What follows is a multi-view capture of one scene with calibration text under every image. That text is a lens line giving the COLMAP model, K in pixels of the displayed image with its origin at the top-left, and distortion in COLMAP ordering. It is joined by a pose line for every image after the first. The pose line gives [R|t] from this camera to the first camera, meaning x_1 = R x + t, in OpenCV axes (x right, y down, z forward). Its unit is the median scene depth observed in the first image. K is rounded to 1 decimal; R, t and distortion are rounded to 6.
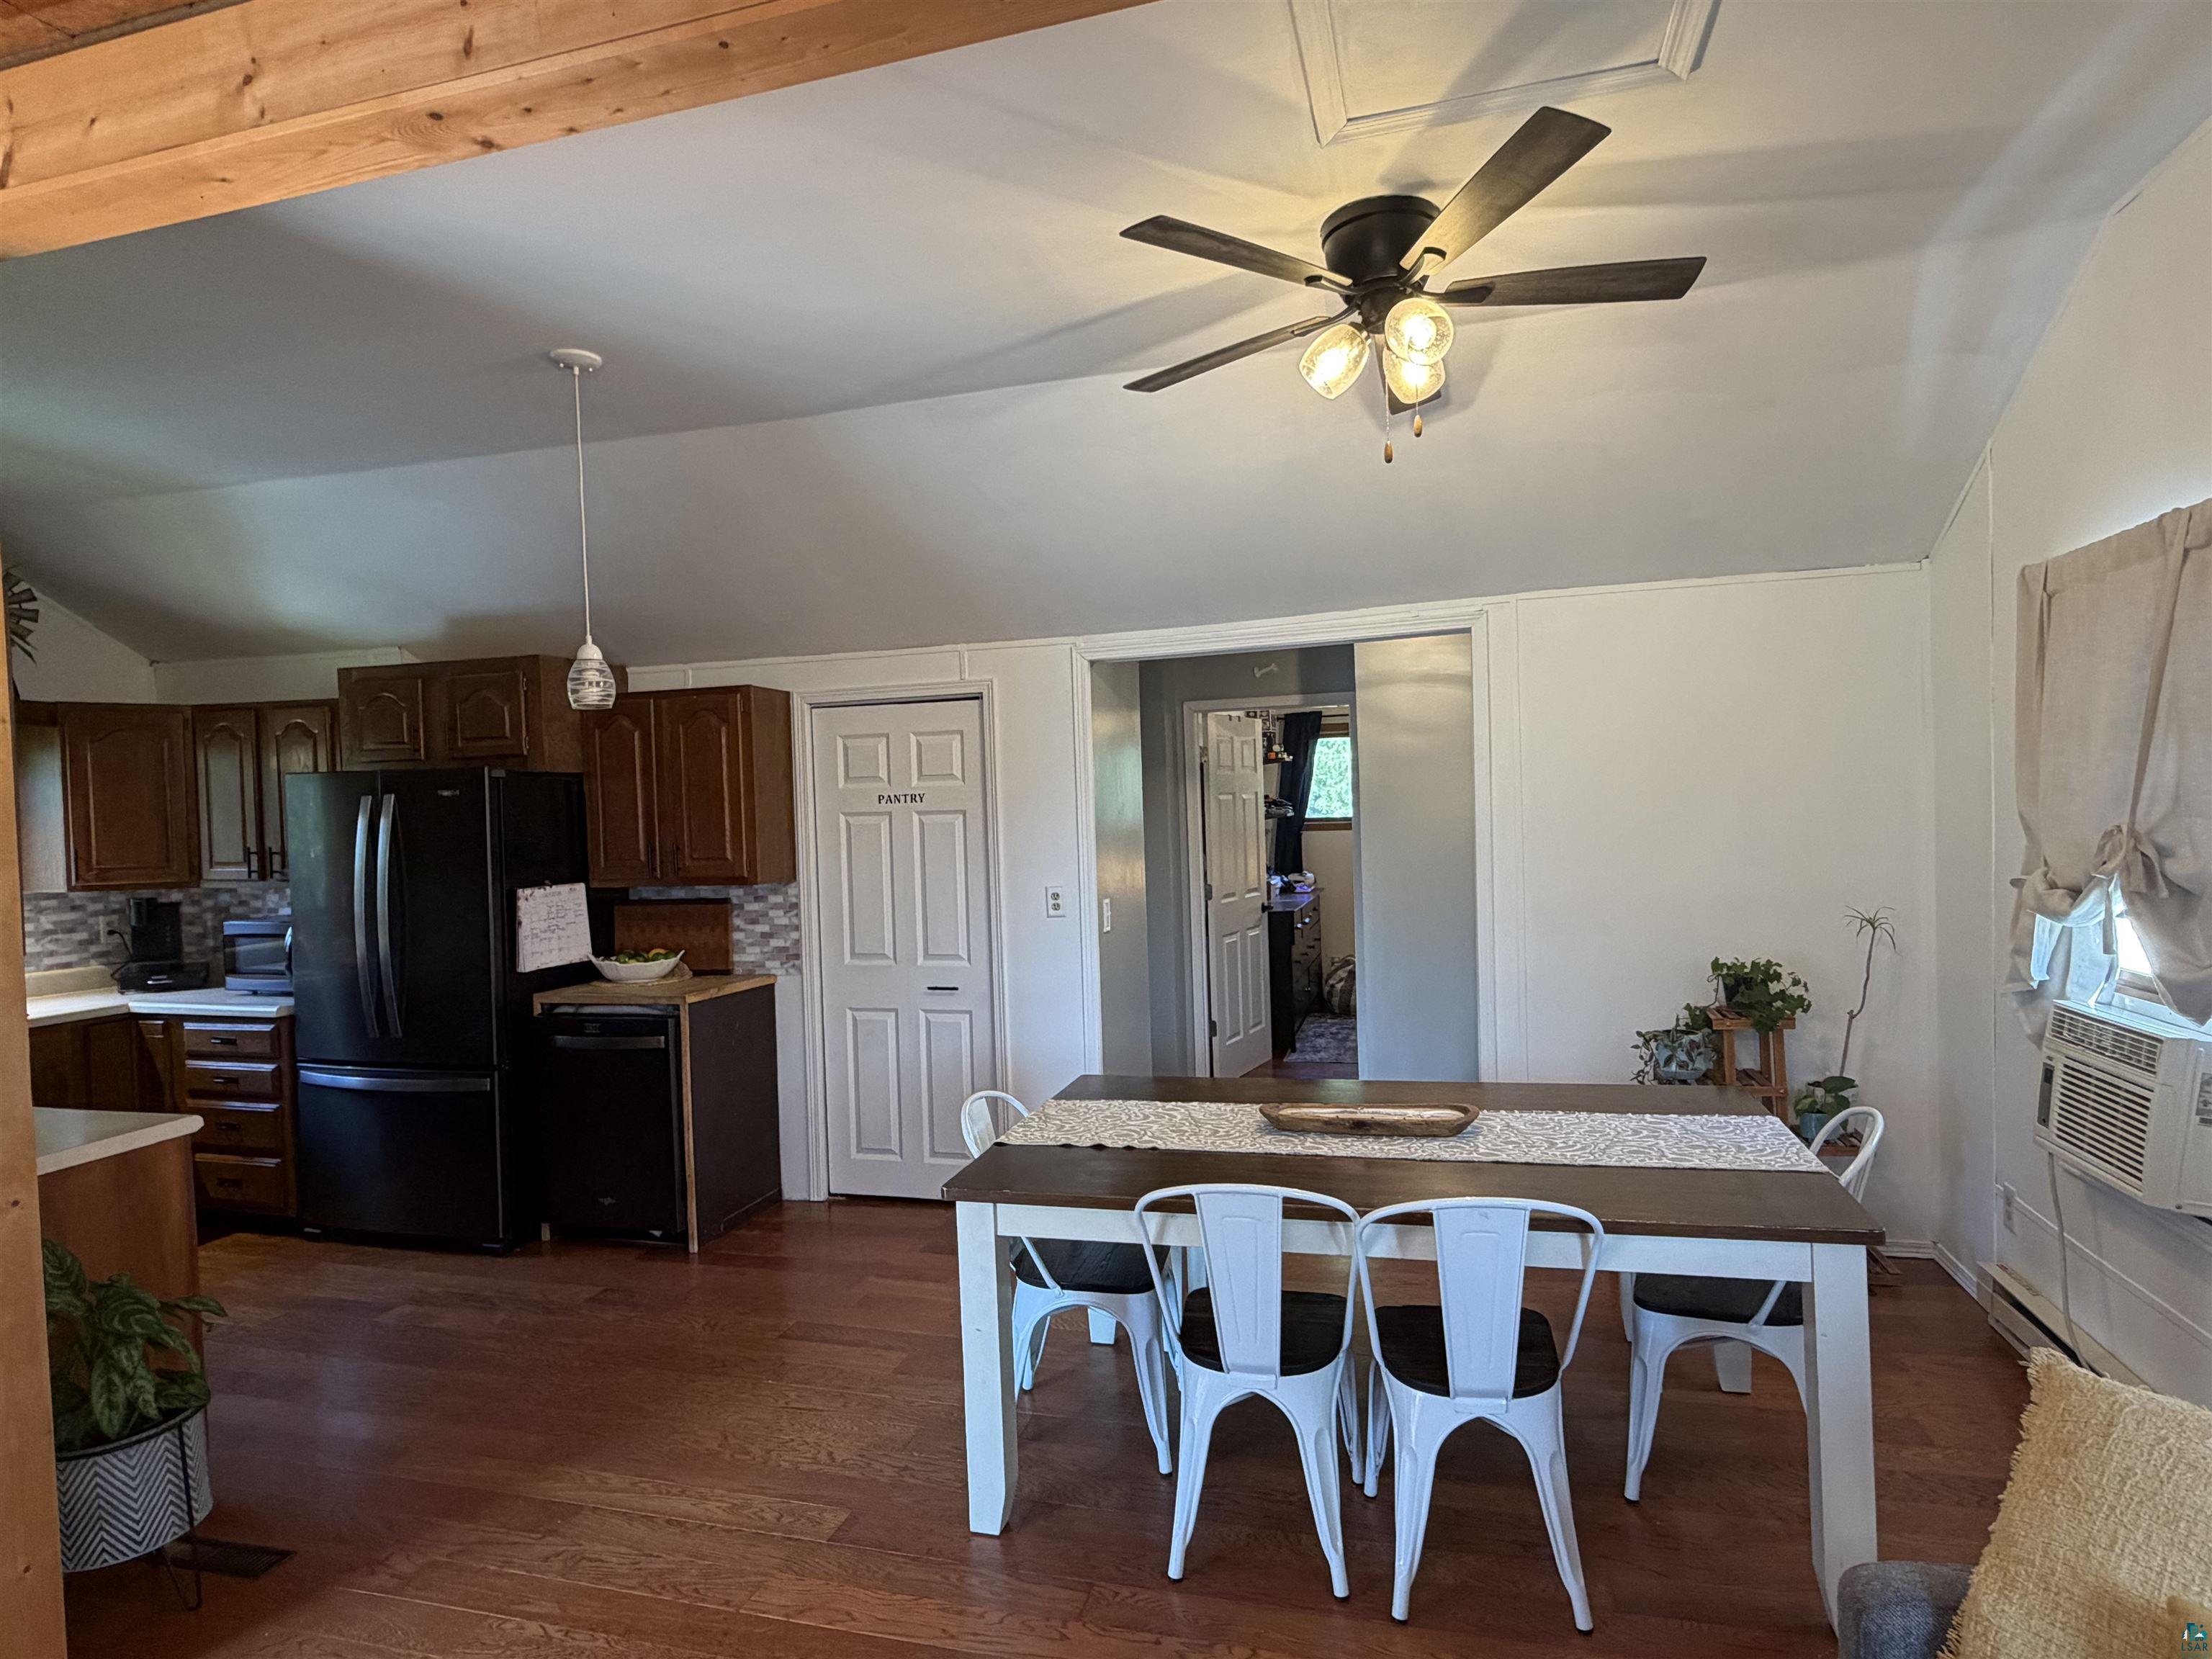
lens RADIAL K [[1203.4, 0, 1106.0], [0, 1203.4, 829.5], [0, 0, 1]] dist [0.002059, -0.000469]
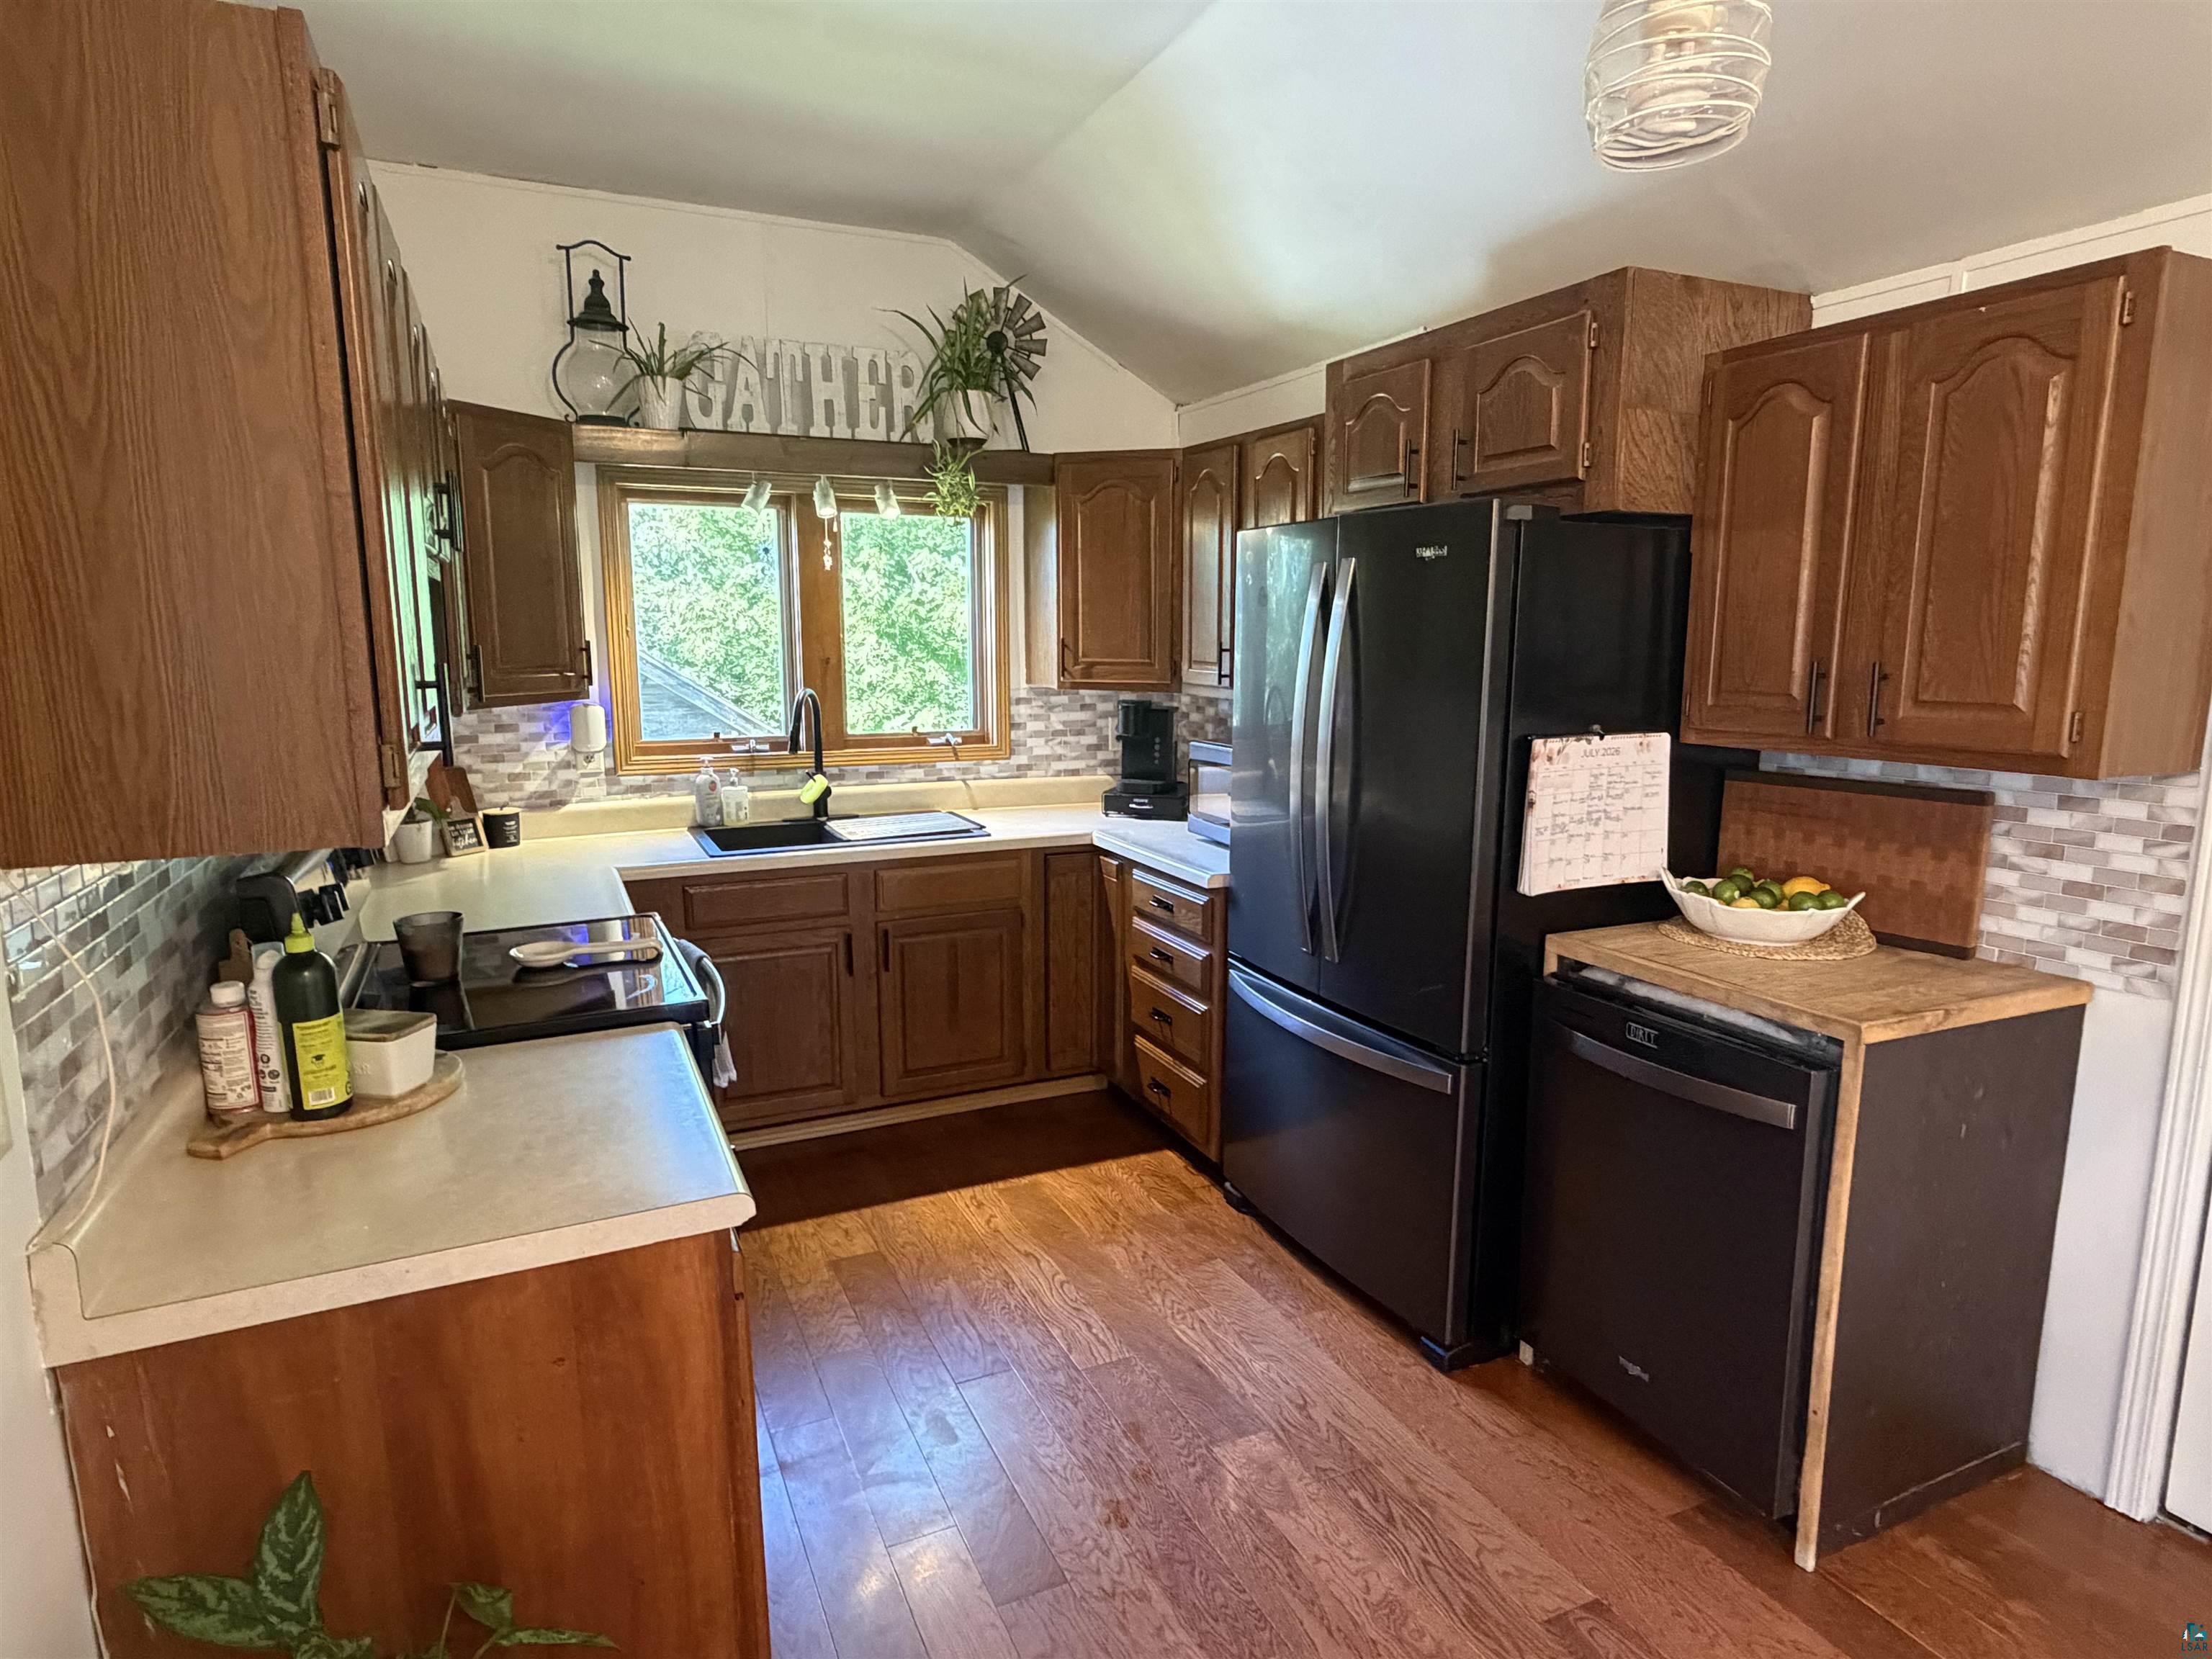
lens RADIAL K [[1203.4, 0, 1106.0], [0, 1203.4, 829.5], [0, 0, 1]] dist [0.002059, -0.000469]
pose [[0.631662, 0.152035, -0.760190, -0.186776], [-0.031527, 0.984808, 0.170761, 0.004453], [0.774603, -0.083897, 0.626859, 0.484318]]
